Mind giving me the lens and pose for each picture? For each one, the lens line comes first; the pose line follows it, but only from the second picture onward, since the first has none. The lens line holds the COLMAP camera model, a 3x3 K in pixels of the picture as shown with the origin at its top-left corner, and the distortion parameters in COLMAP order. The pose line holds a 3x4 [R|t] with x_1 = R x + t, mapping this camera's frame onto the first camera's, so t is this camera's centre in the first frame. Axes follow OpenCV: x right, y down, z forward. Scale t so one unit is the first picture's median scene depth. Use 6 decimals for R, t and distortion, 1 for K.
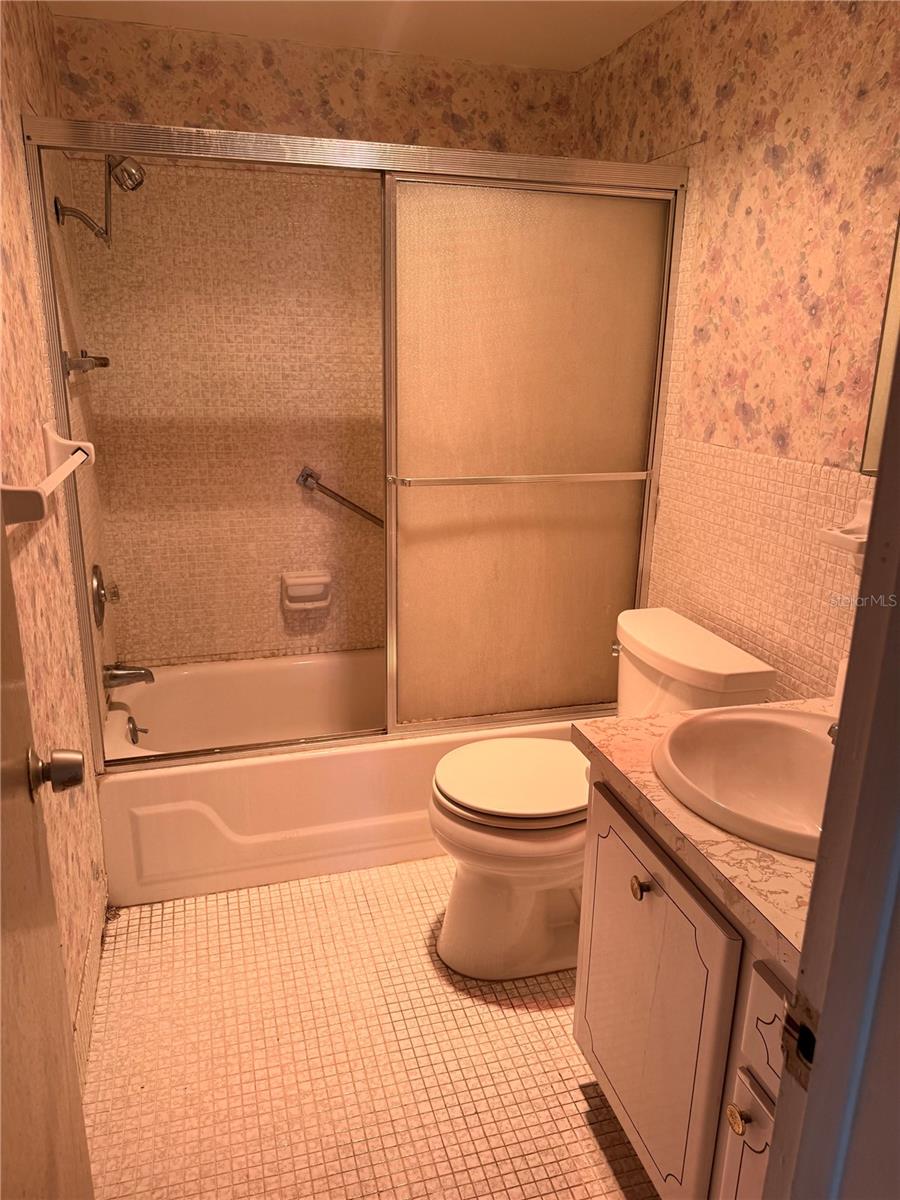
lens RADIAL K [[852.4, 0, 445.6], [0, 852.4, 603.8], [0, 0, 1]] dist [0.022889, -0.030664]
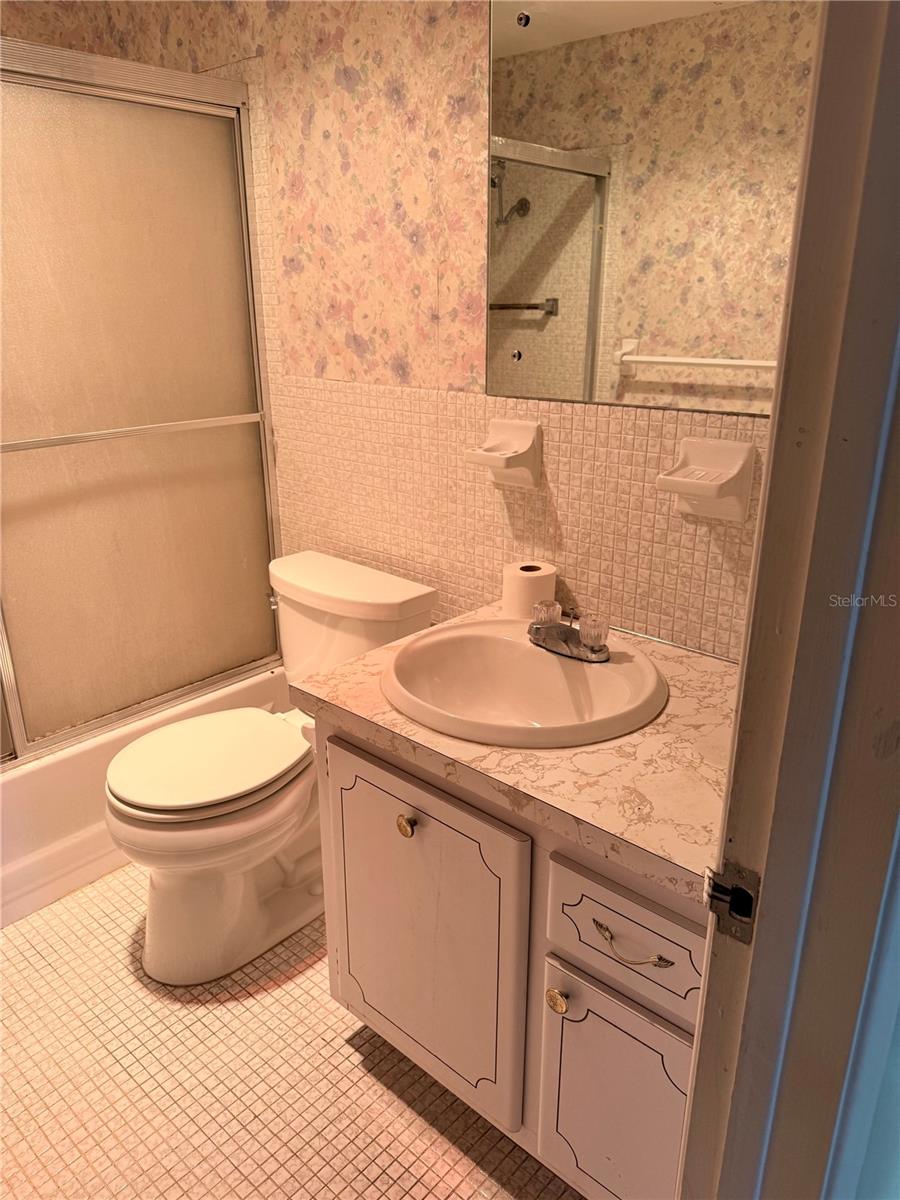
lens RADIAL K [[852.4, 0, 451.6], [0, 852.4, 607.0], [0, 0, 1]] dist [0.022889, -0.030664]
pose [[0.847746, -0.194804, 0.493334, -0.118800], [0.165335, 0.980824, 0.103187, -0.006914], [-0.503975, -0.005911, 0.863698, 0.084209]]
